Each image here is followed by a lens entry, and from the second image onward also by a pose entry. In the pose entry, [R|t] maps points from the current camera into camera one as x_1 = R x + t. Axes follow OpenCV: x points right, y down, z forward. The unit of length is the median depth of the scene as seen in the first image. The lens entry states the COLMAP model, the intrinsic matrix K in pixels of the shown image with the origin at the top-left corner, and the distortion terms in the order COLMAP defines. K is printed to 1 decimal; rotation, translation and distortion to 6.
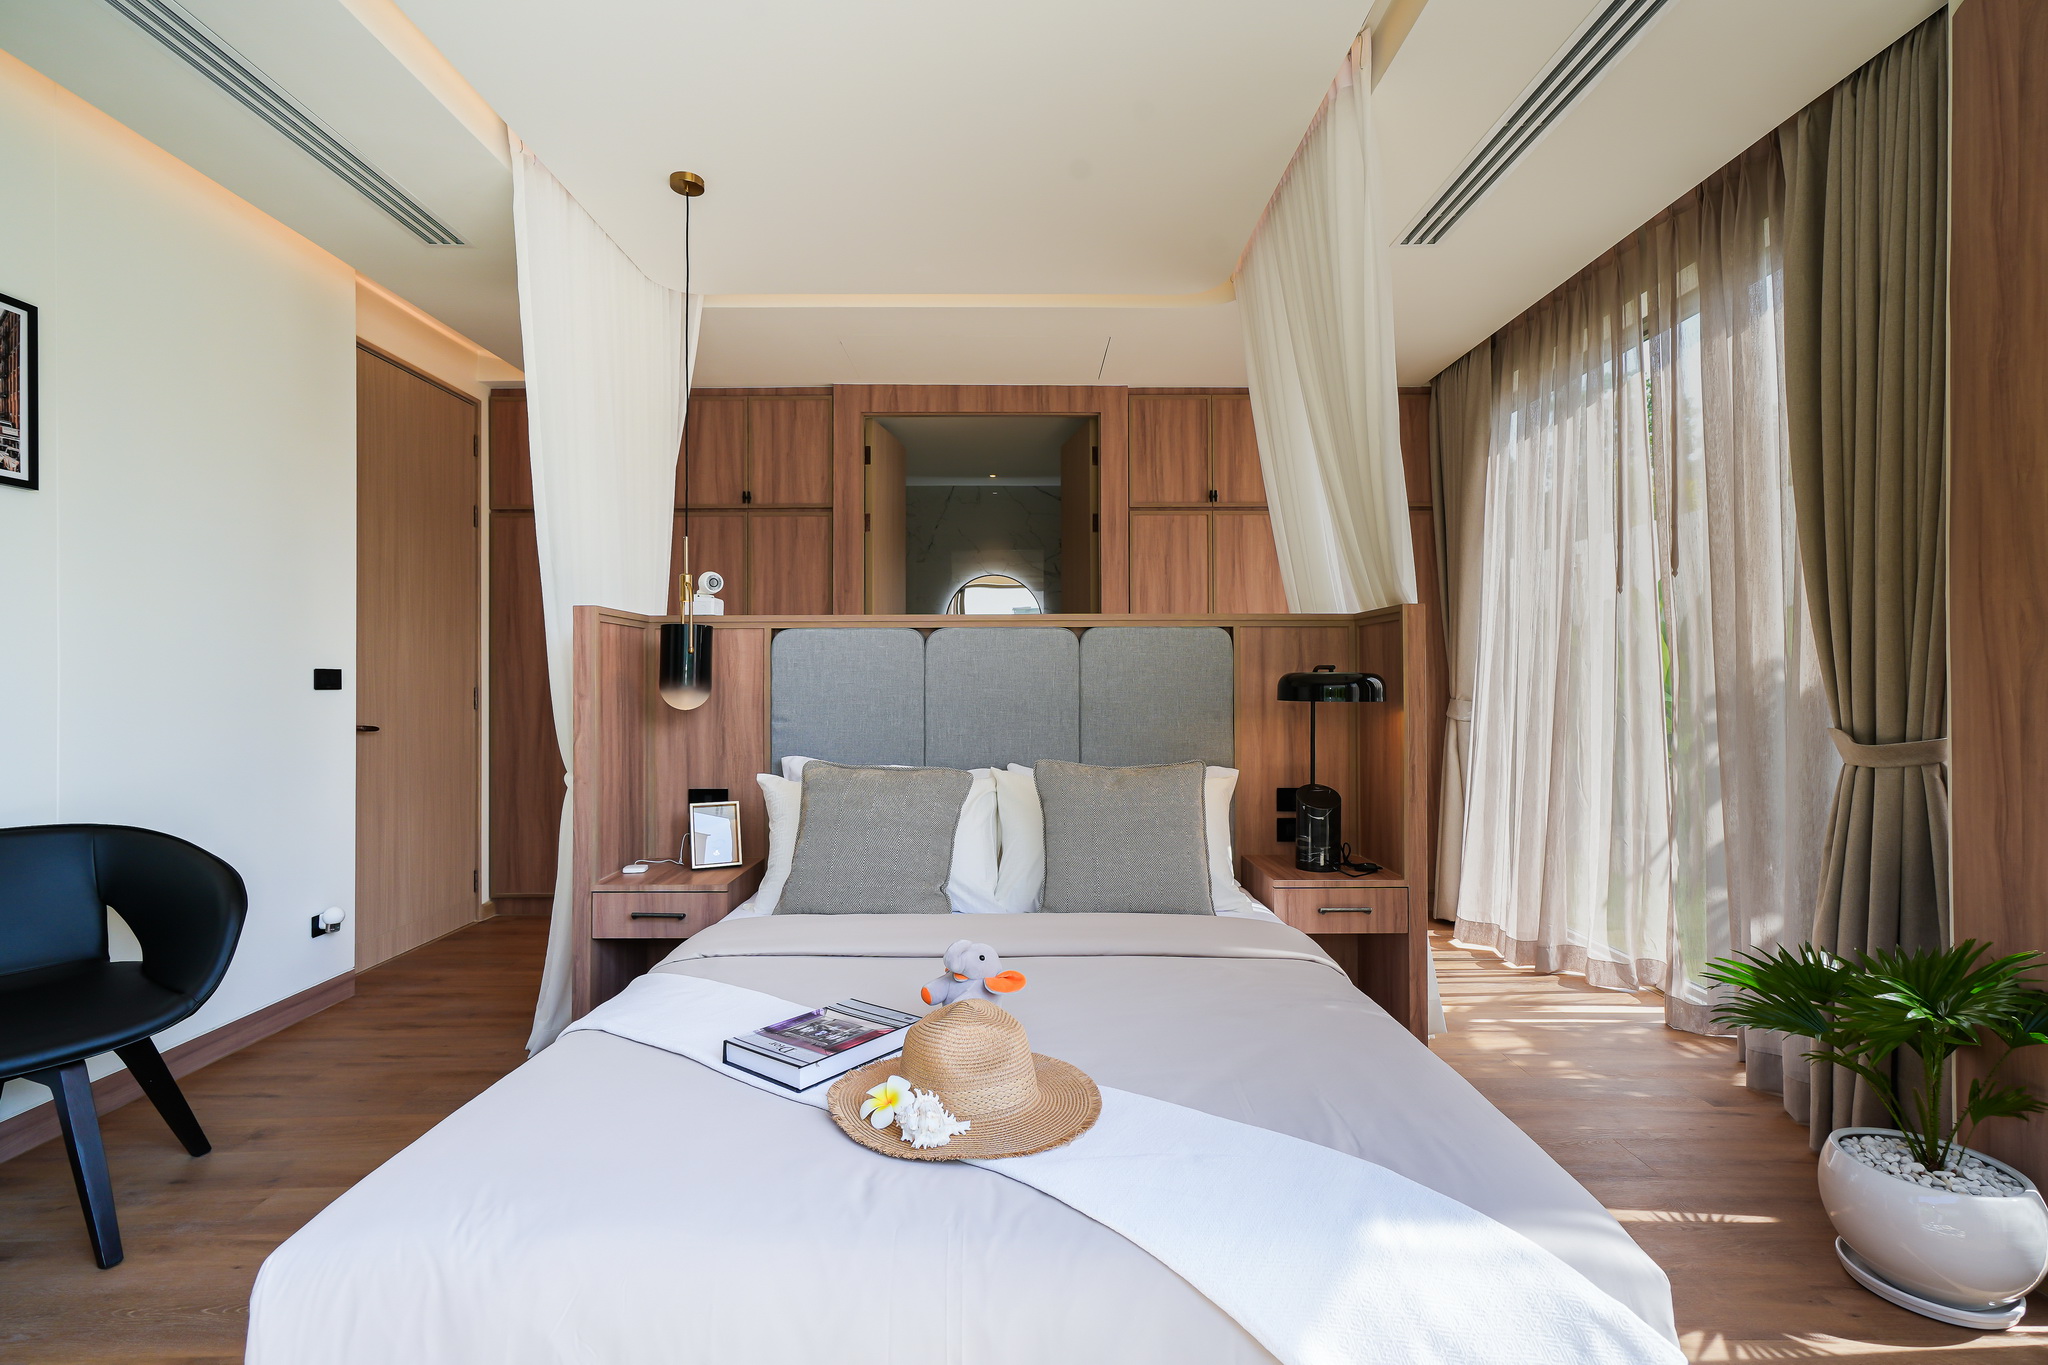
lens RADIAL K [[939.7, 0, 1024.0], [0, 939.7, 682.5], [0, 0, 1]] dist [-0.001066, 0.013213]
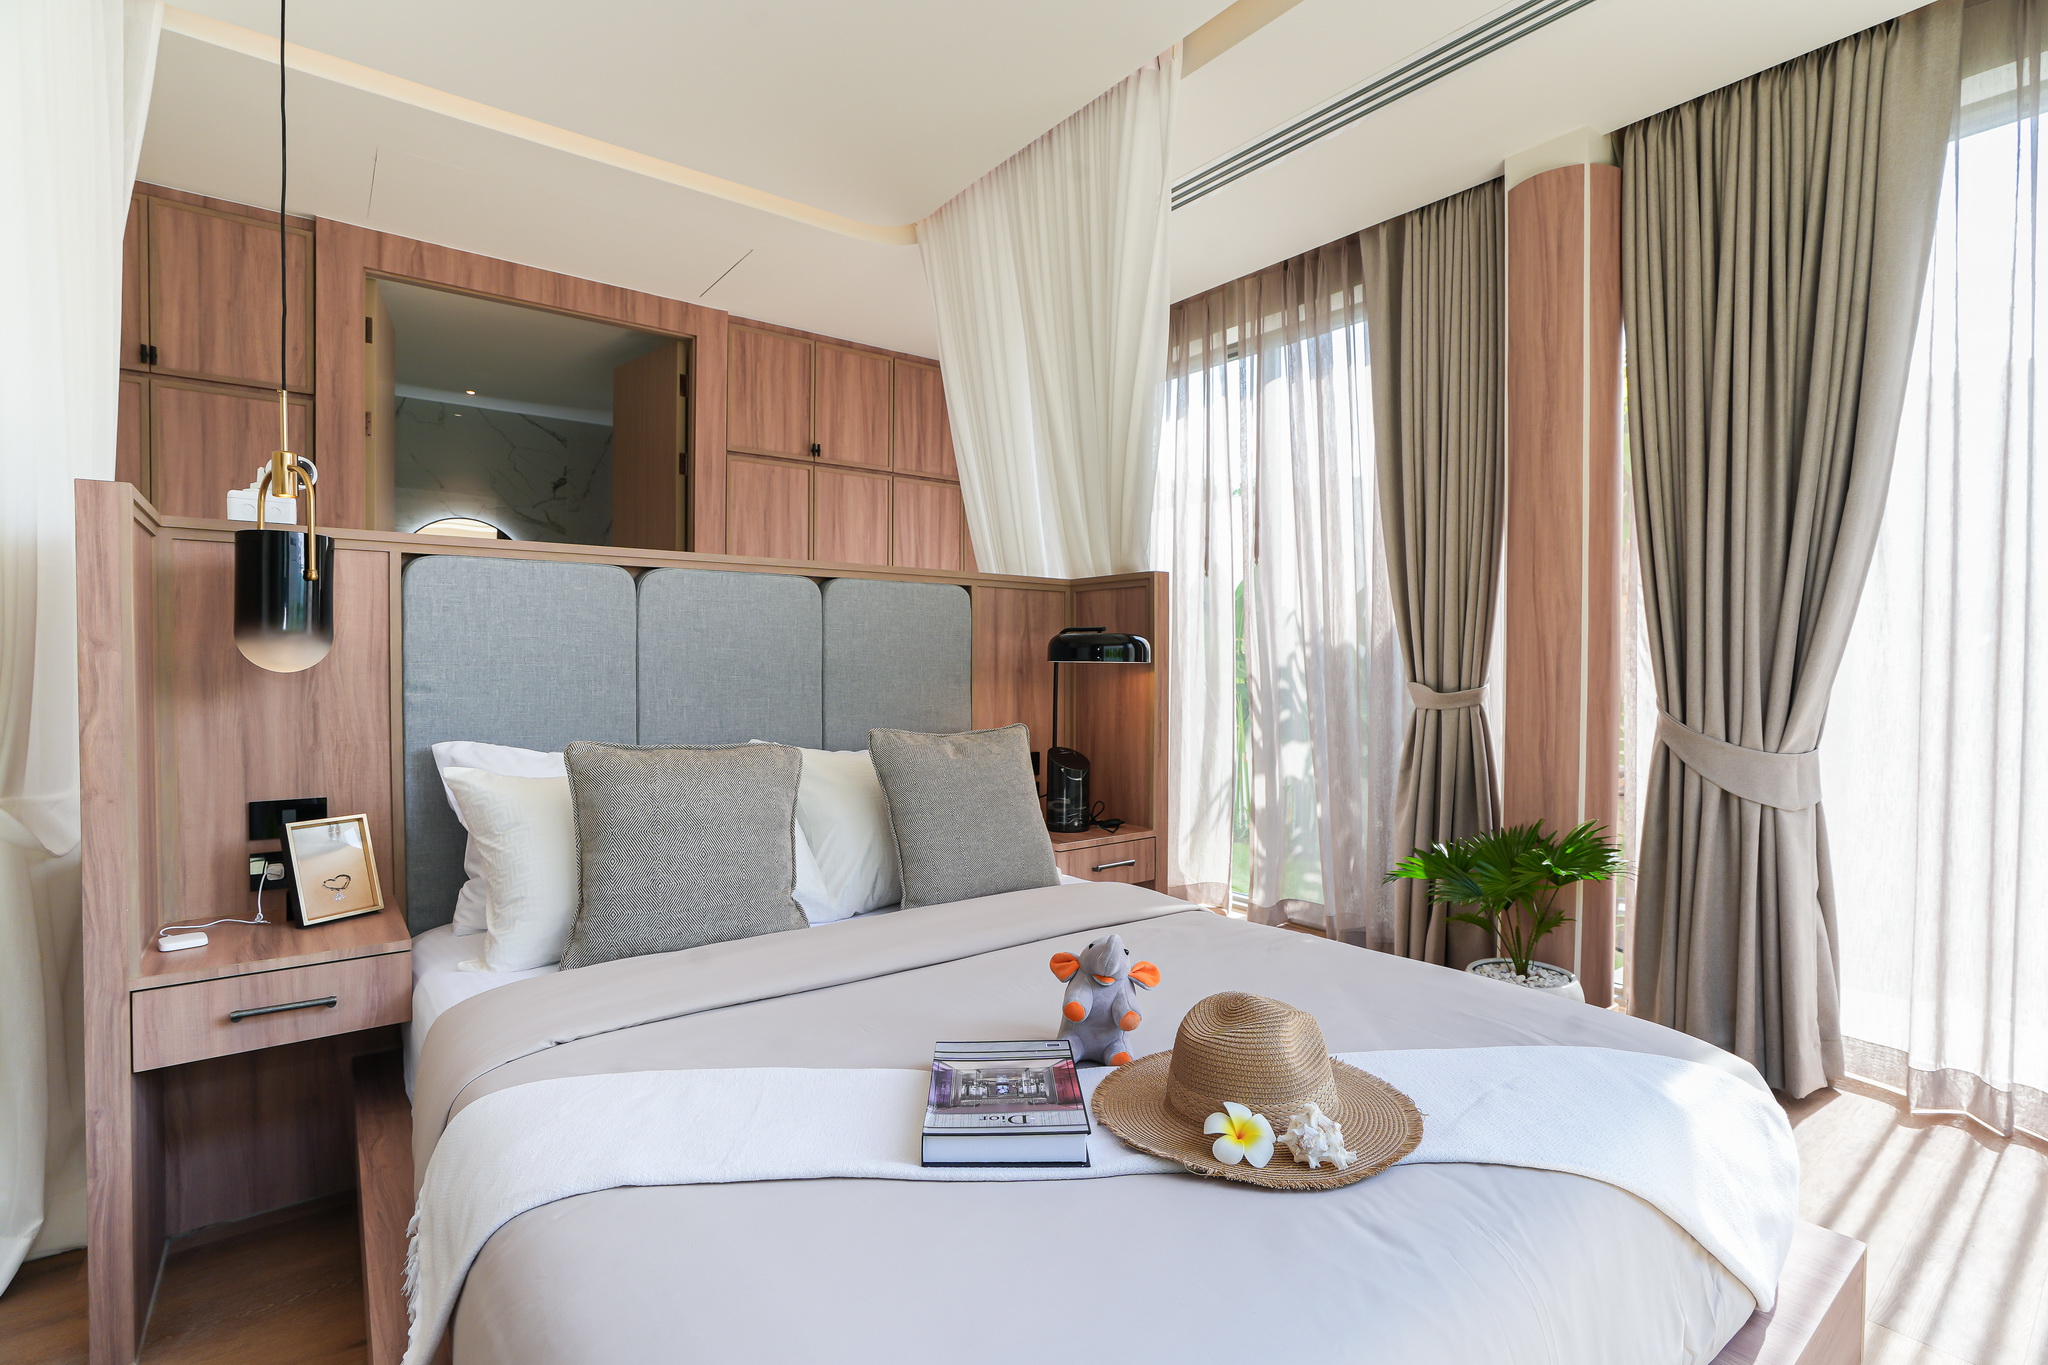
lens RADIAL K [[951.7, 0, 1020.4], [0, 951.7, 690.9], [0, 0, 1]] dist [-0.067327, 0.034083]
pose [[0.793622, -0.011947, 0.608293, -0.322904], [-0.004052, 0.999681, 0.024920, 0.022388], [-0.608397, -0.022241, 0.793321, 0.208397]]
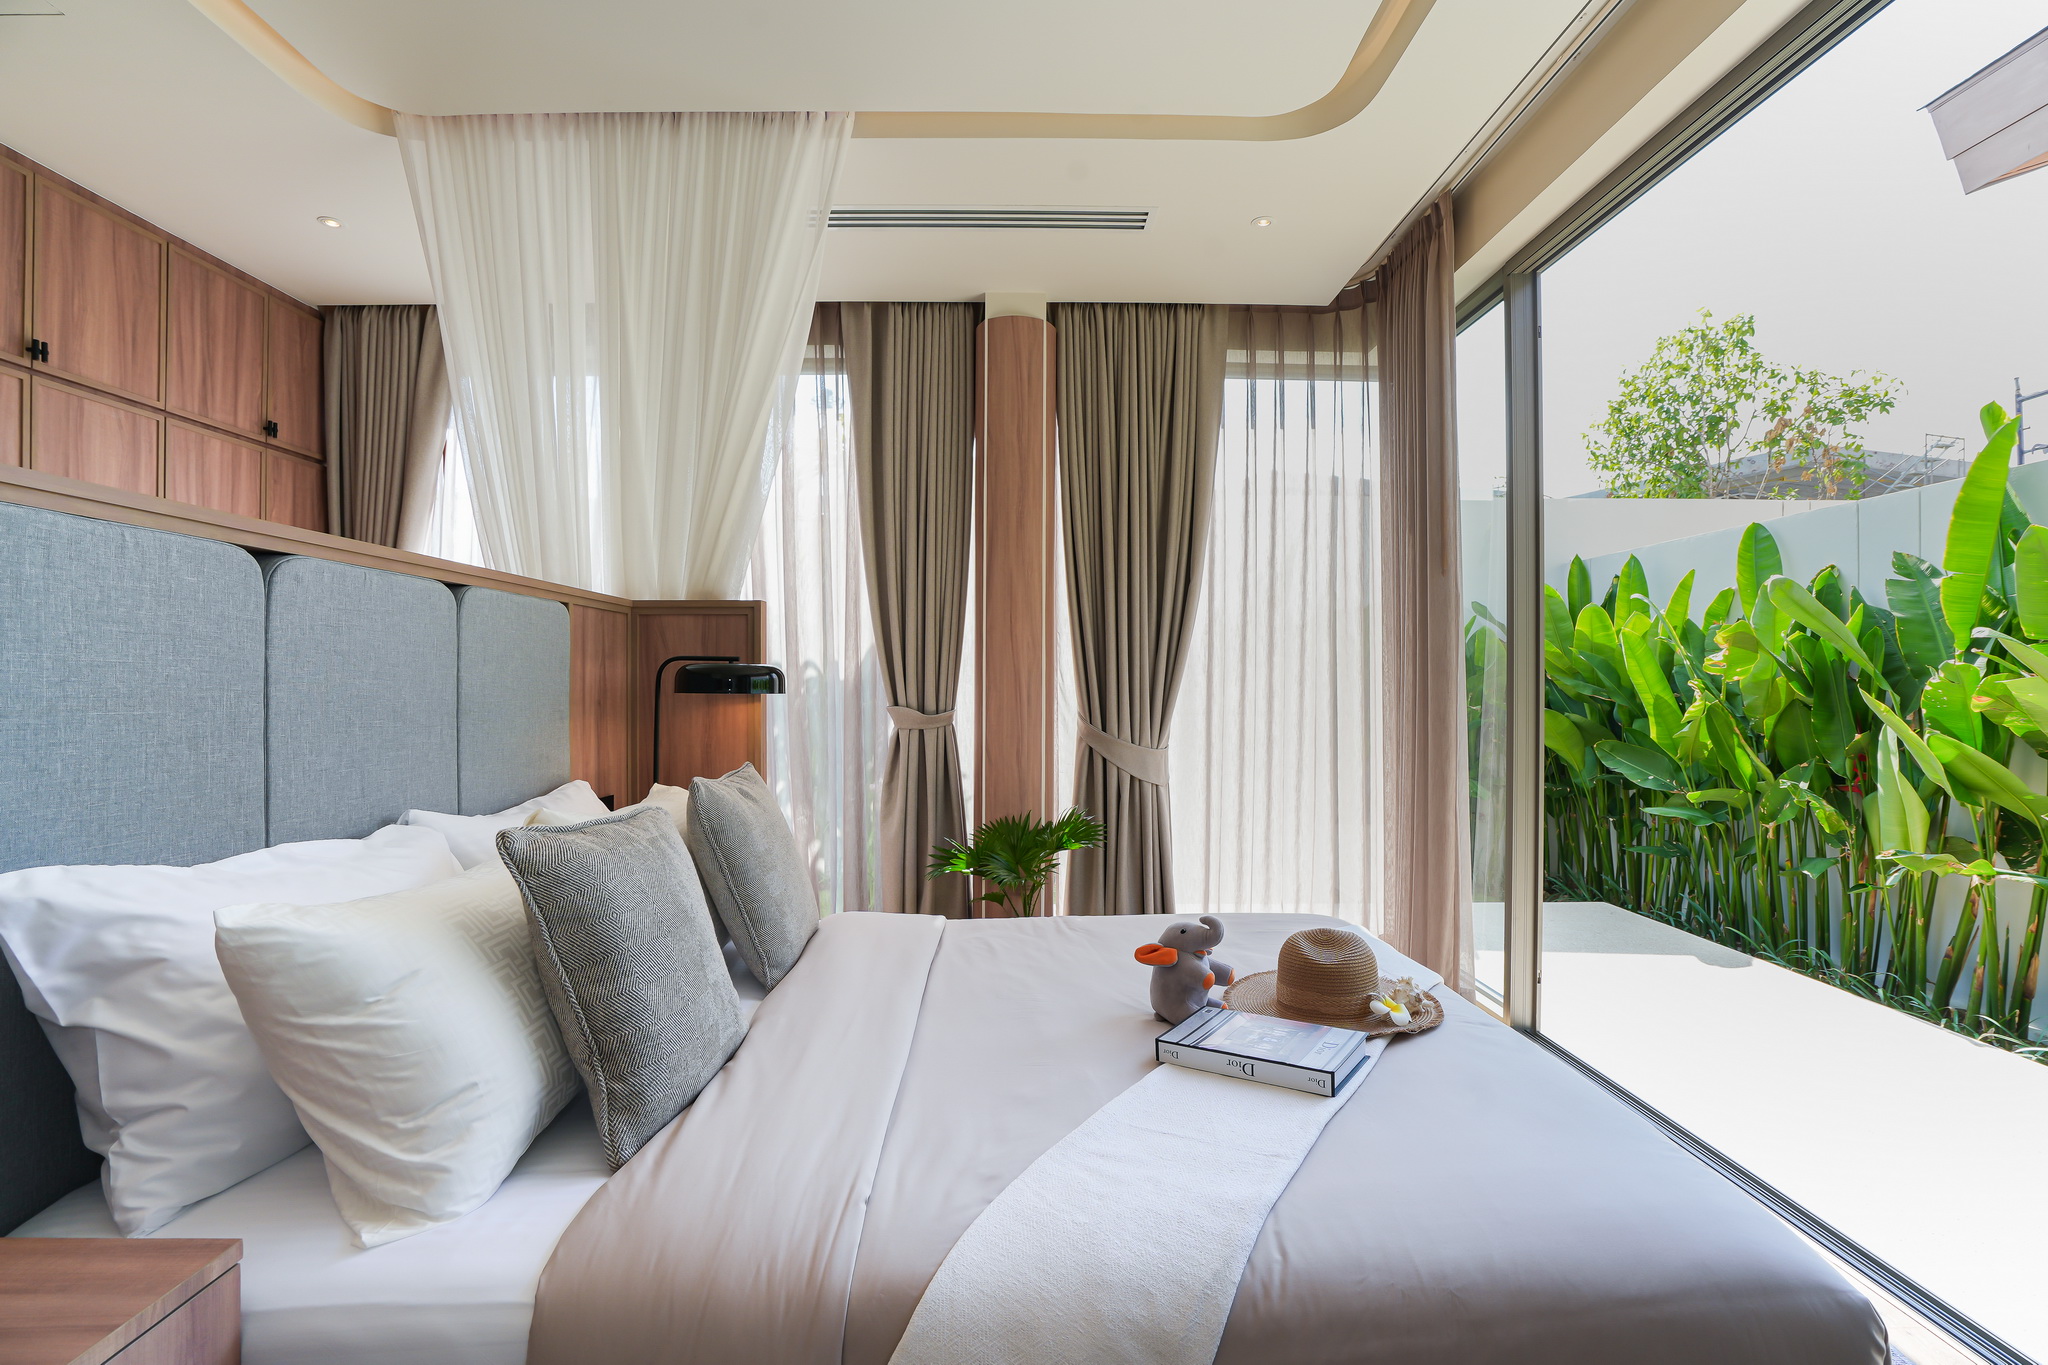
lens RADIAL K [[951.7, 0, 1020.4], [0, 951.7, 690.9], [0, 0, 1]] dist [-0.067327, 0.034083]
pose [[-0.005889, -0.006005, 0.999965, -0.570983], [0.000861, 0.999982, 0.006010, 0.010622], [-0.999982, 0.000897, -0.005884, 0.625473]]
